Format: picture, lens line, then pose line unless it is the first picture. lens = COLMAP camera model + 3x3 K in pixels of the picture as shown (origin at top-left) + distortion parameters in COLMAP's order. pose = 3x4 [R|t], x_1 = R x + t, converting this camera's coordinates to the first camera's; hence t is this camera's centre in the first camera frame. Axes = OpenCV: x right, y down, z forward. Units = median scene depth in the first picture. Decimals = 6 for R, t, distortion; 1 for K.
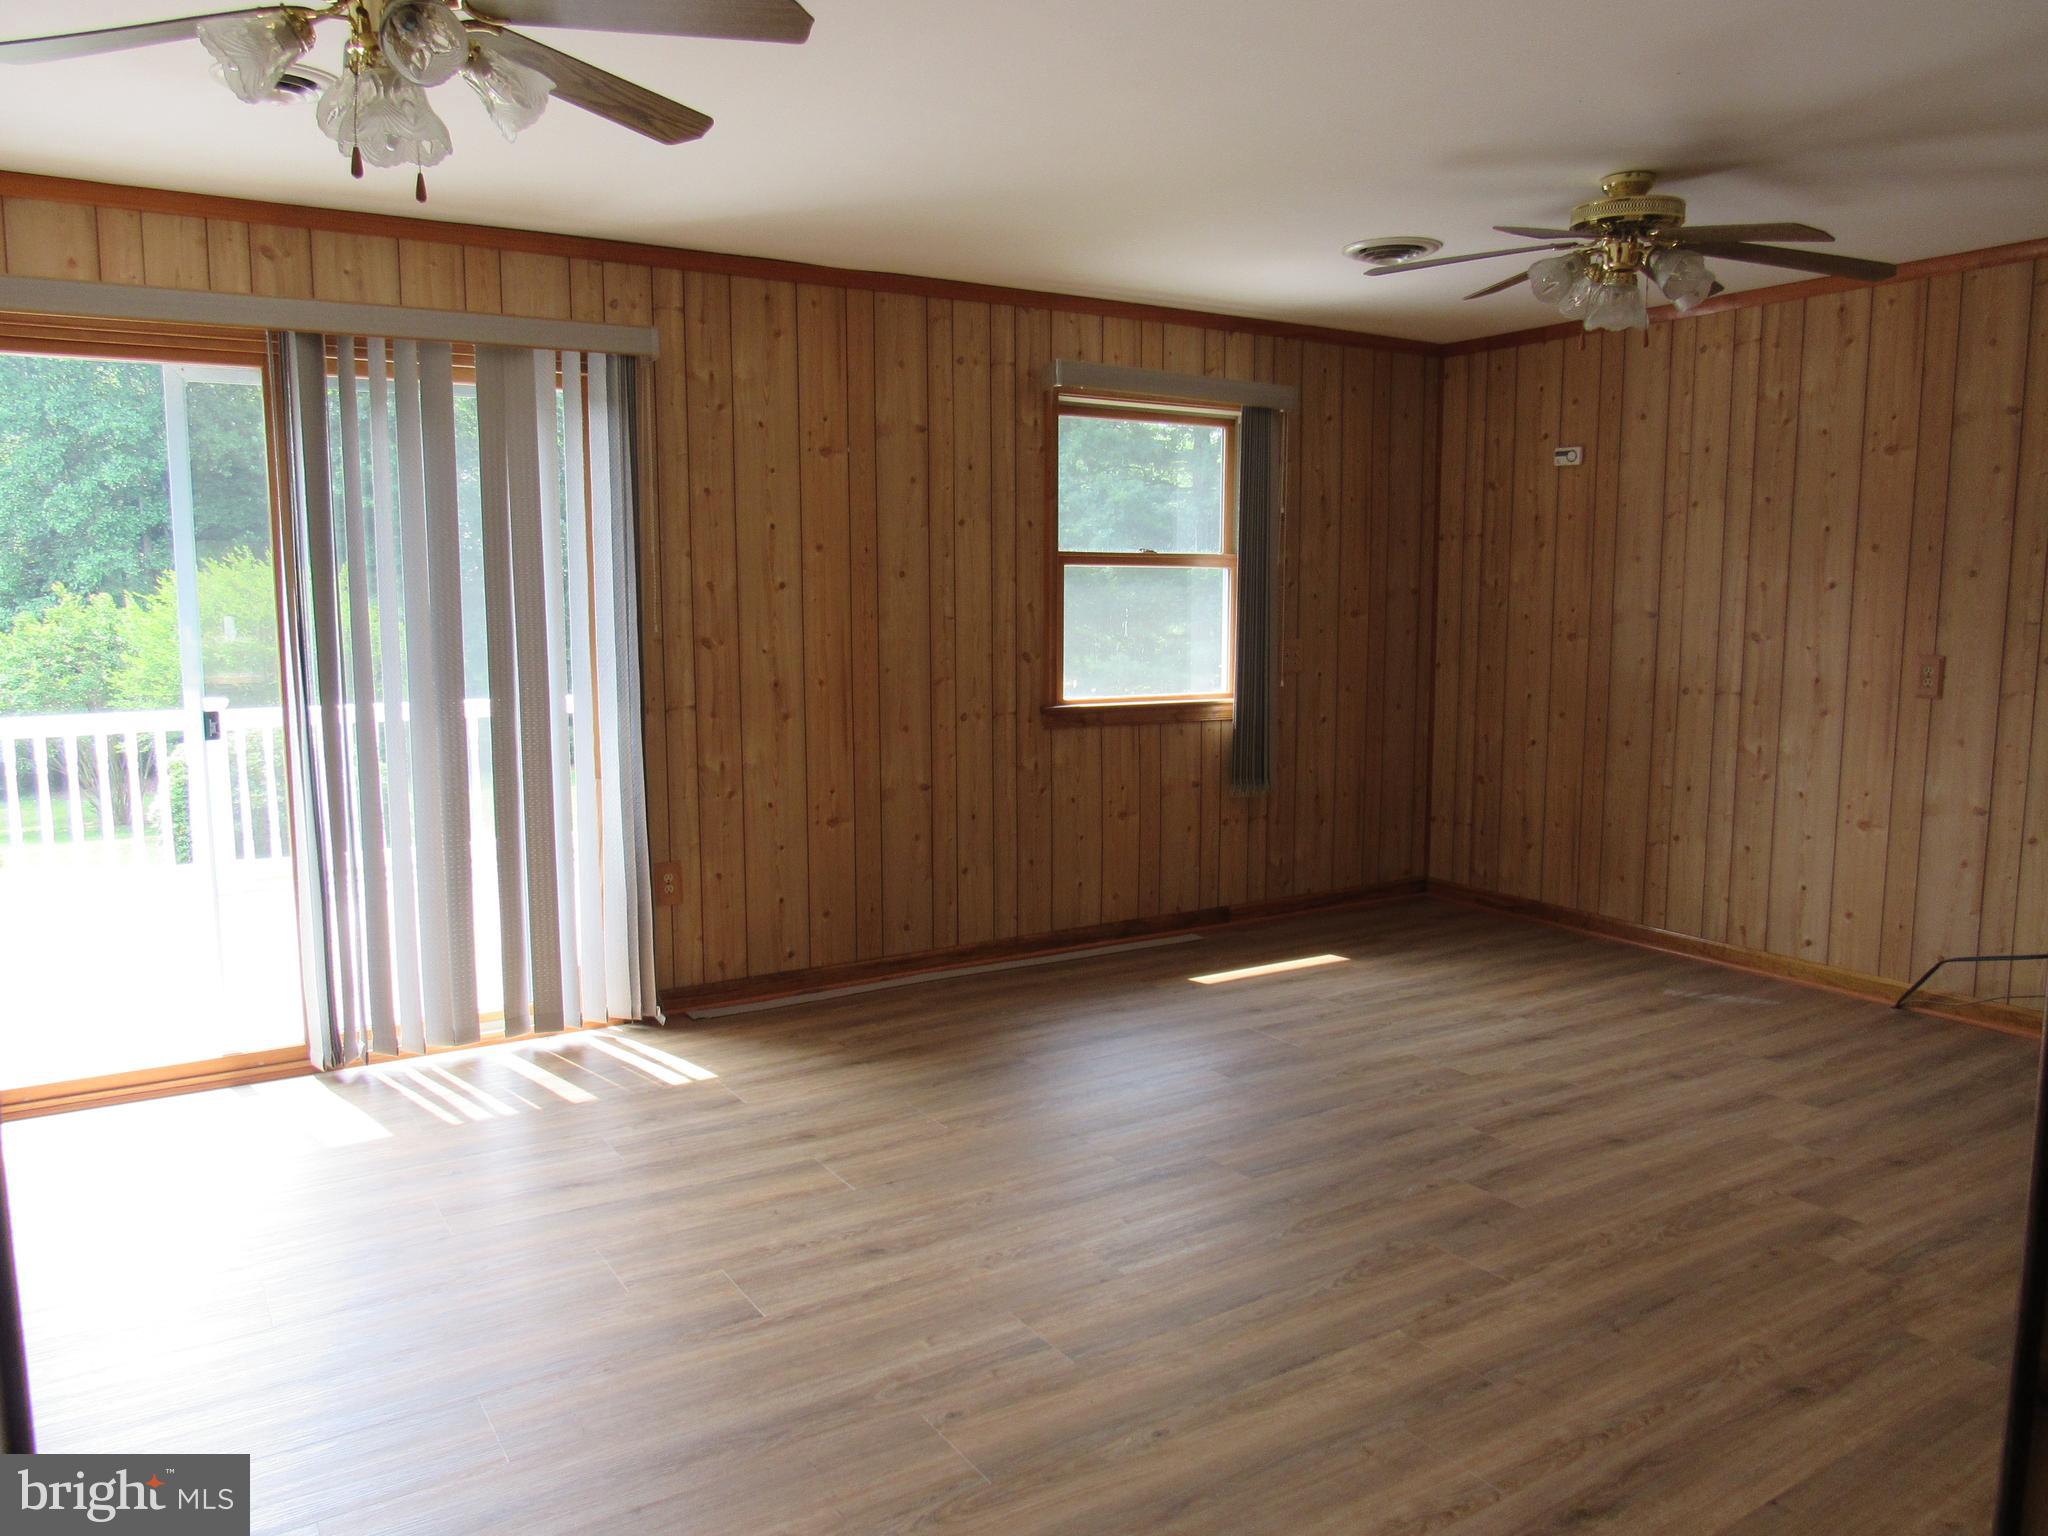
lens RADIAL K [[1476.5, 0, 1014.1], [0, 1476.5, 767.1], [0, 0, 1]] dist [-0.036085, 0.015651]
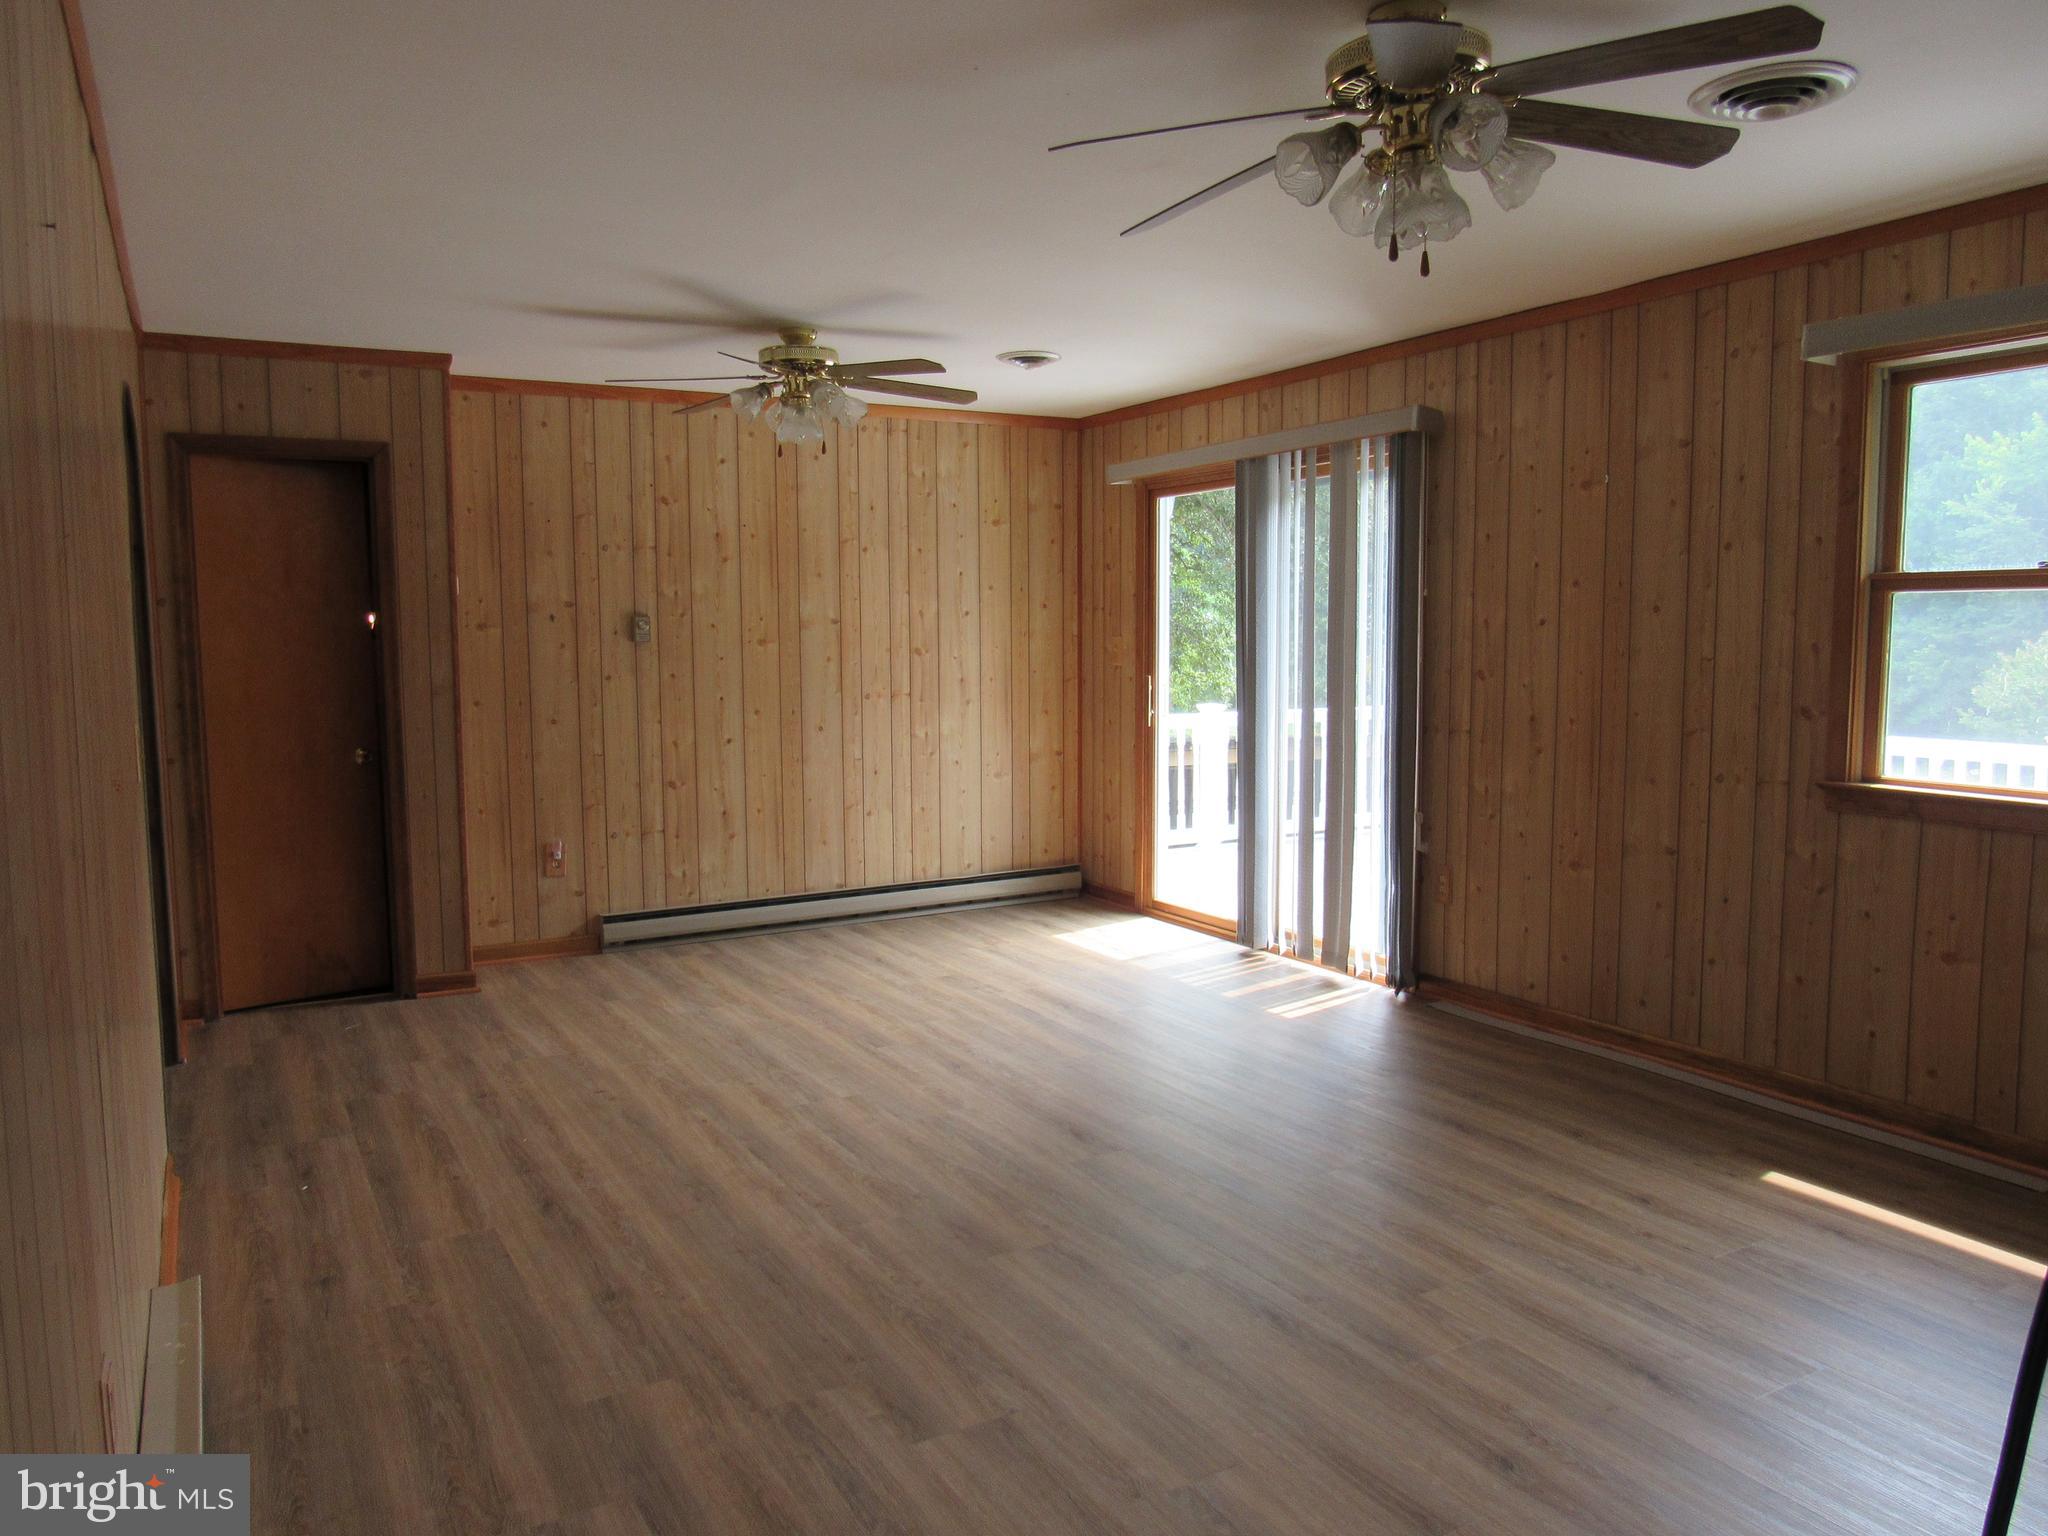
lens RADIAL K [[1476.5, 0, 1028.6], [0, 1476.5, 764.9], [0, 0, 1]] dist [-0.036085, 0.015651]
pose [[-0.047377, 0.092923, -0.994546, 0.903840], [-0.113059, 0.988766, 0.097768, -0.087298], [0.992458, 0.117074, -0.036339, 0.715415]]
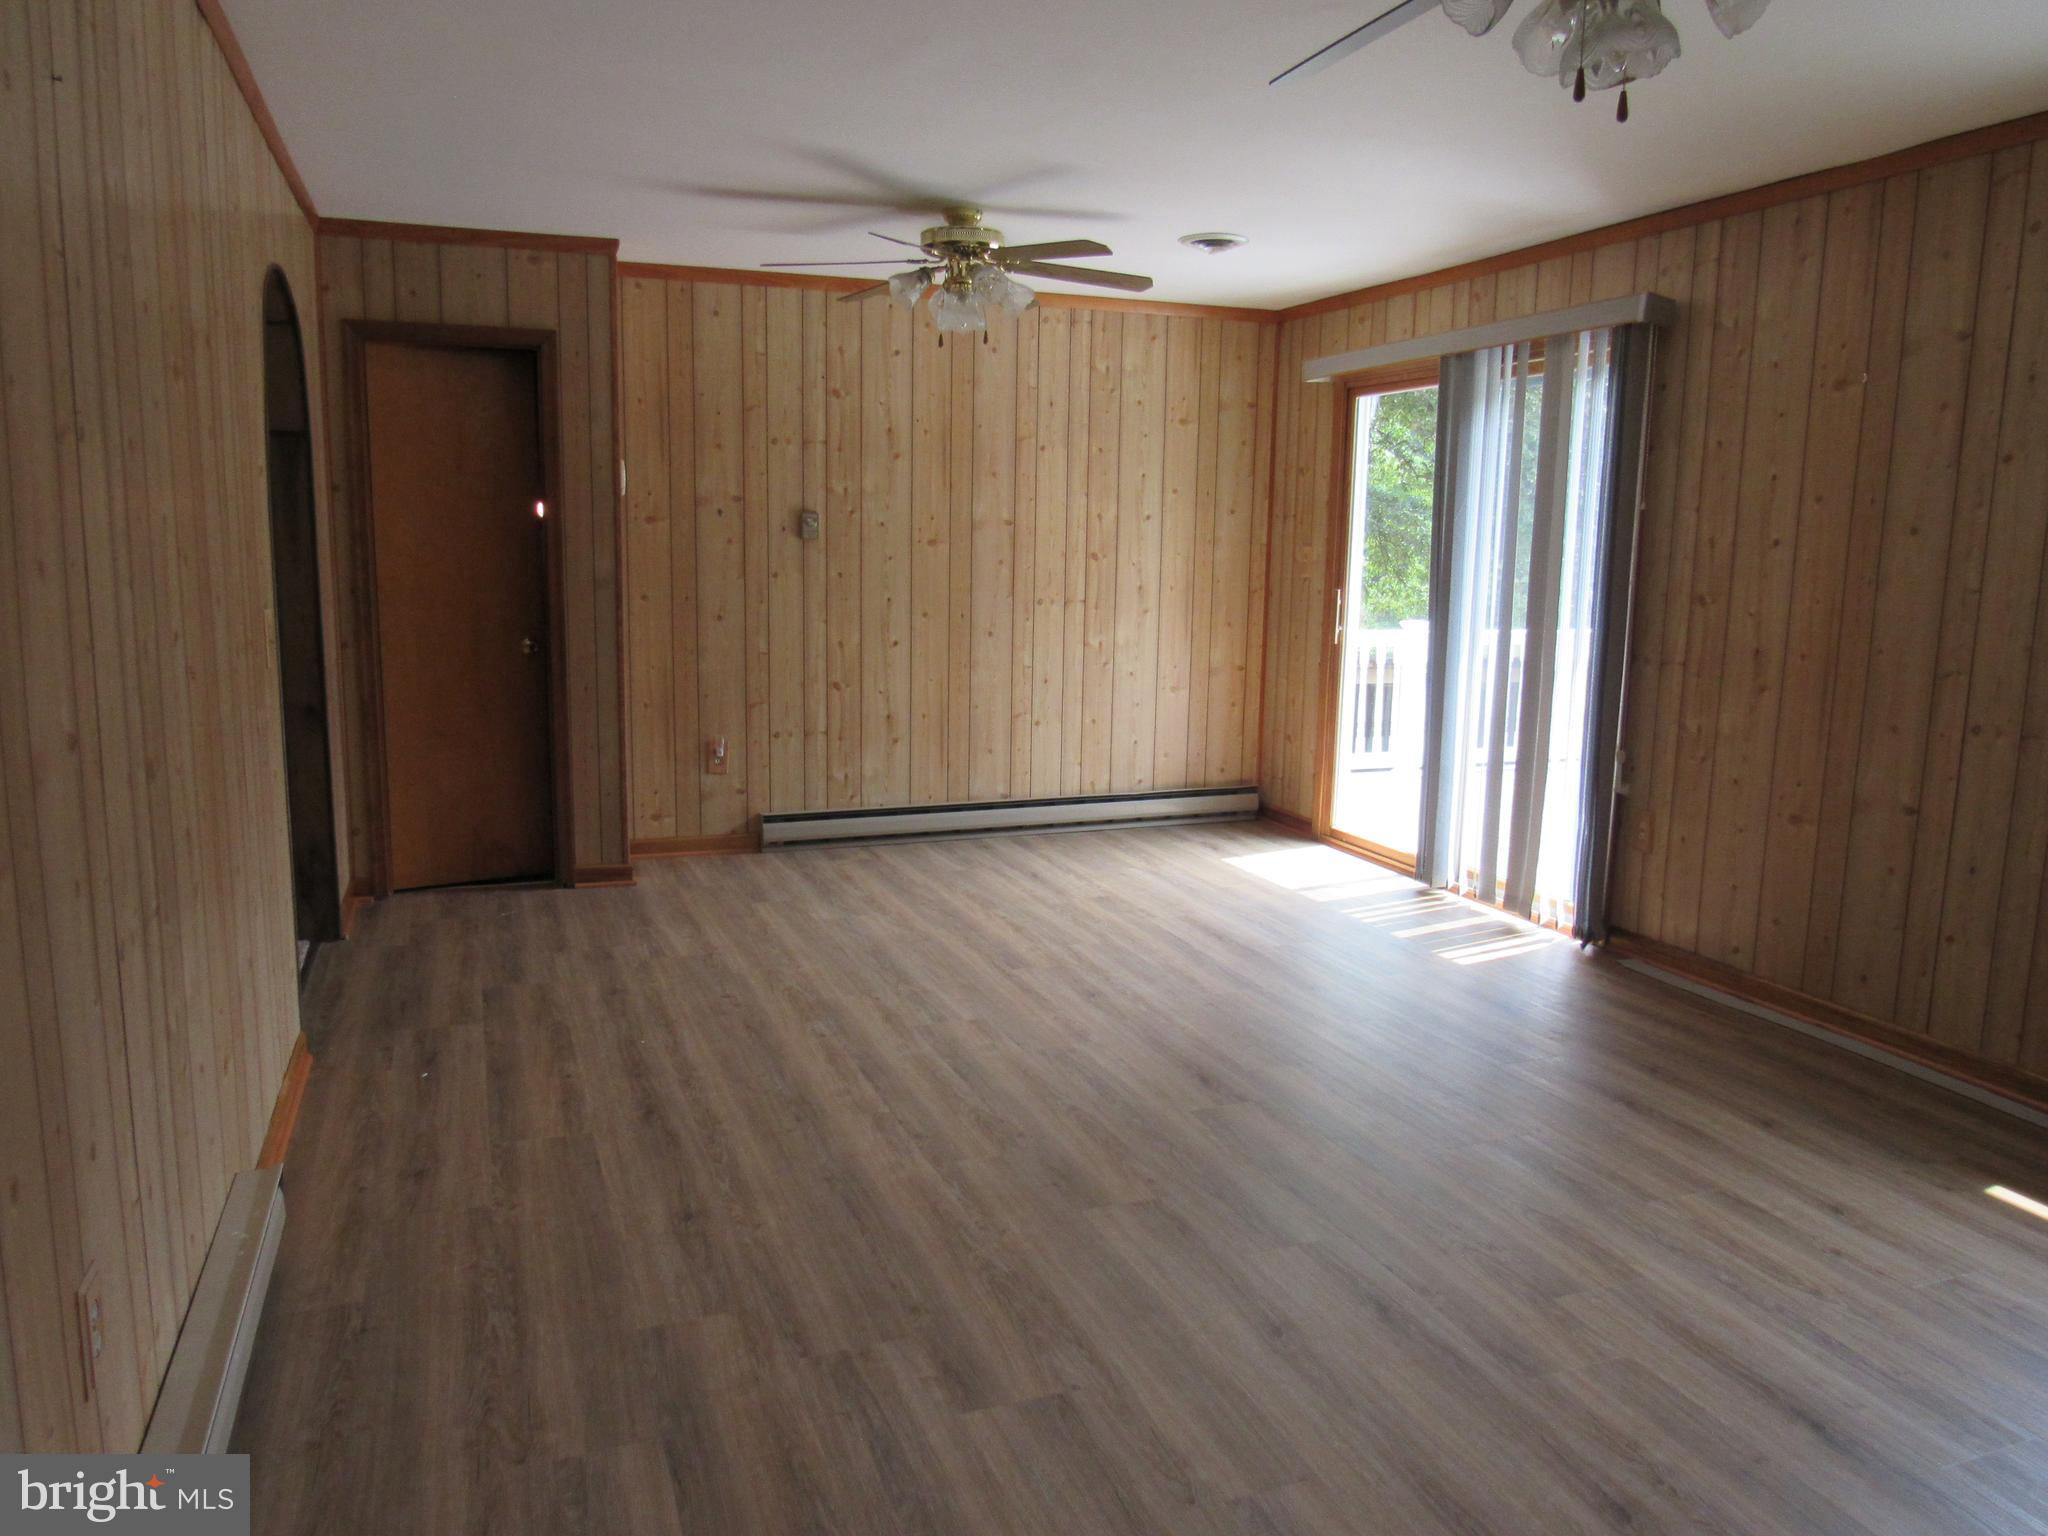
lens RADIAL K [[1476.5, 0, 1019.7], [0, 1476.5, 768.6], [0, 0, 1]] dist [-0.036085, 0.015651]
pose [[-0.203506, 0.152816, -0.967074, 0.842253], [-0.133887, 0.974121, 0.182104, -0.092411], [0.969876, 0.166538, -0.177779, 0.754589]]
